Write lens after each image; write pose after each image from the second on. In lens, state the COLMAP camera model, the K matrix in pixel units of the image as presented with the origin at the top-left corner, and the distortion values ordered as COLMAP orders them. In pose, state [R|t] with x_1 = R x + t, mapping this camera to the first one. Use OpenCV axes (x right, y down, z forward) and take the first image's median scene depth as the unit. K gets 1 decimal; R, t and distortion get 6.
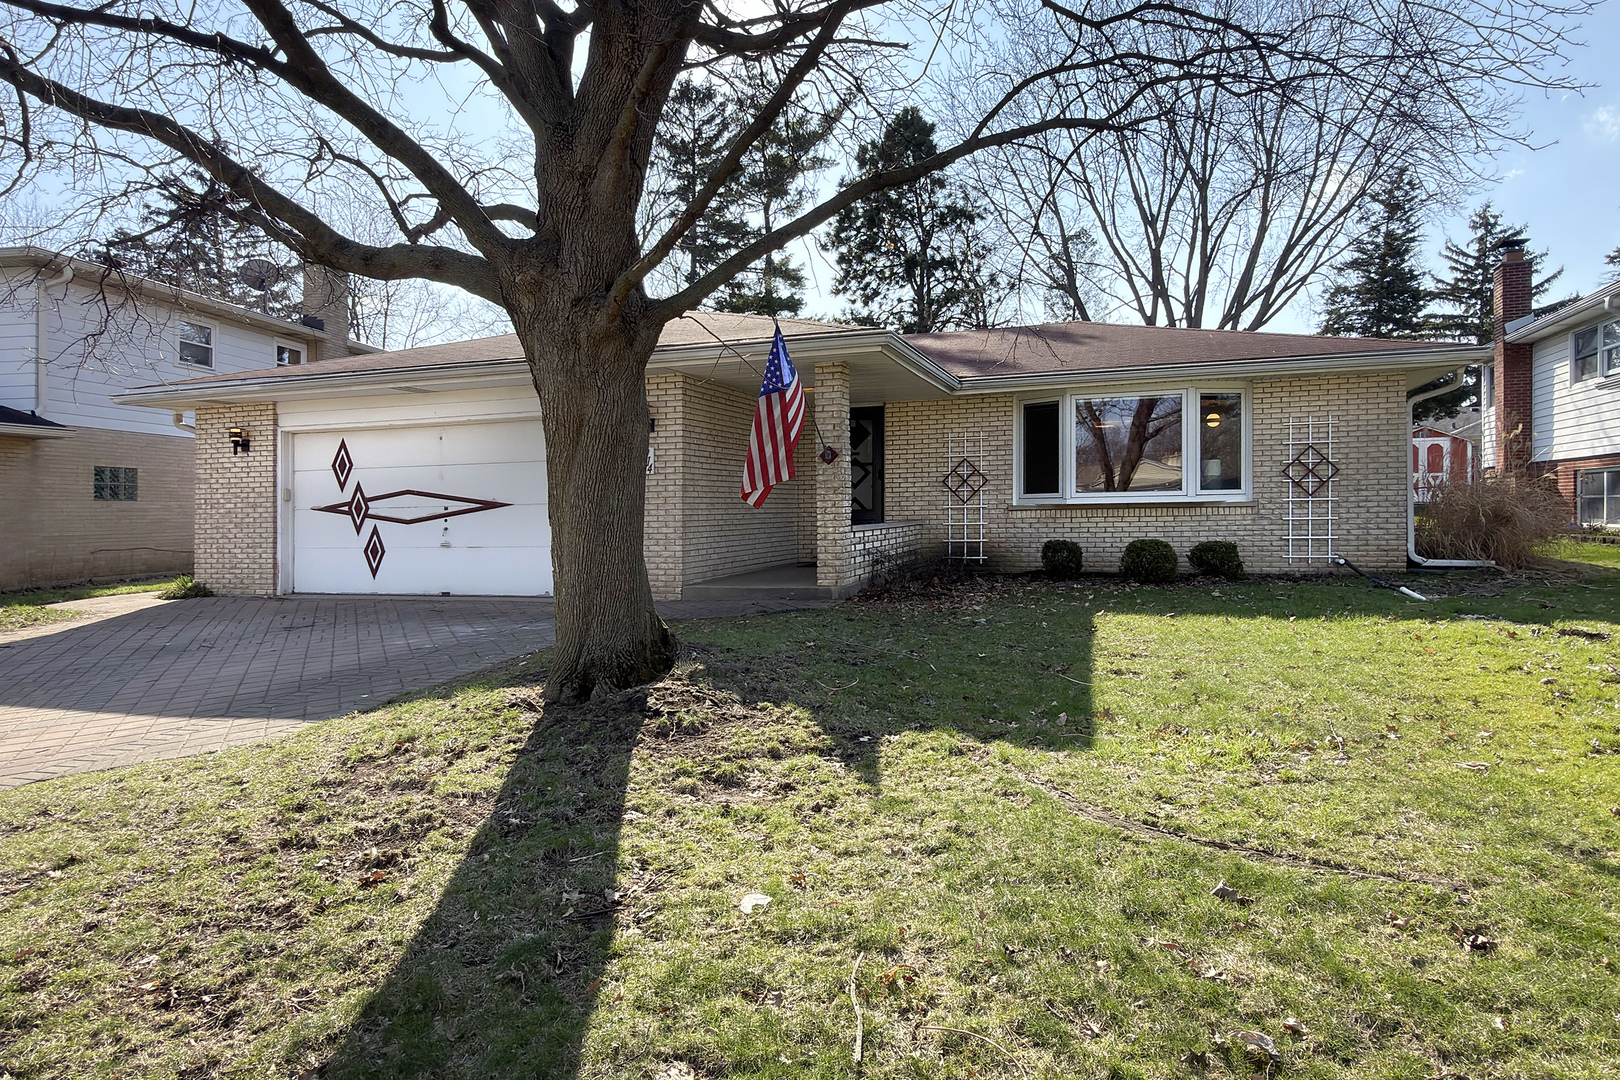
lens RADIAL K [[994.7, 0, 810.0], [0, 994.7, 540.0], [0, 0, 1]] dist [-0.030186, -0.000424]
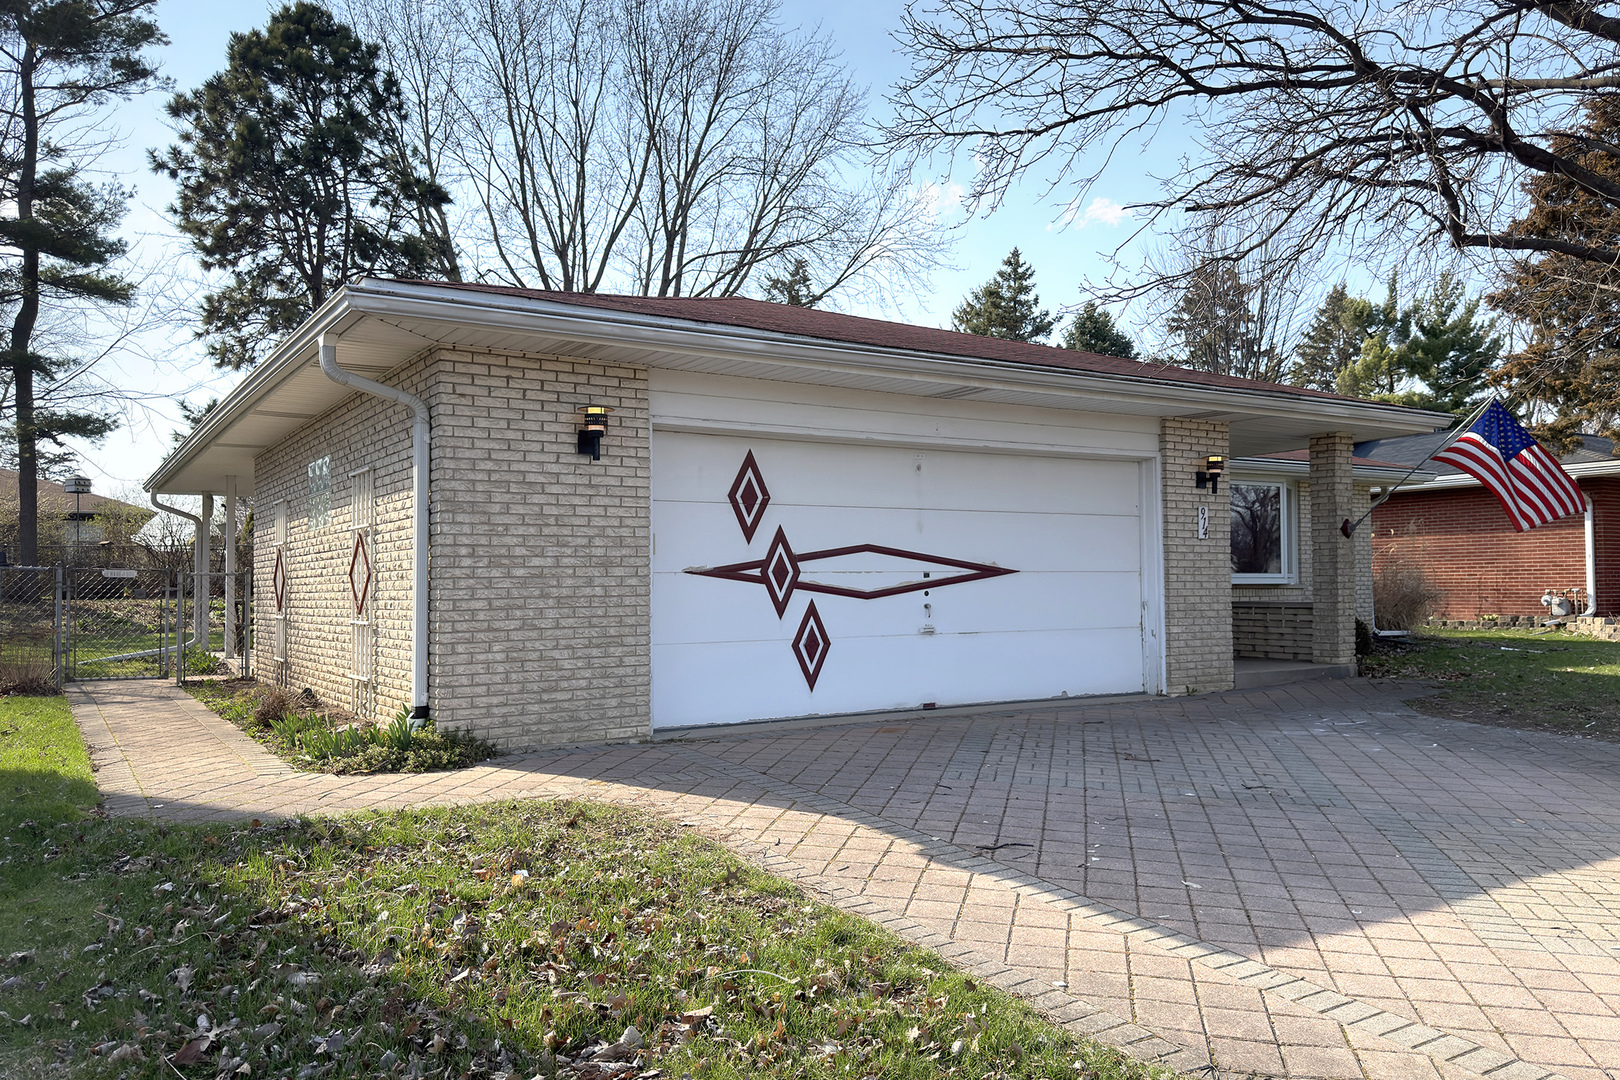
lens RADIAL K [[1197.7, 0, 810.0], [0, 1197.7, 540.0], [0, 0, 1]] dist [0.010373, 0.002991]
pose [[0.635875, 0.032319, 0.771115, -0.997340], [0.005600, 0.998903, -0.046484, -0.018032], [-0.771771, 0.033876, 0.634997, 0.537201]]
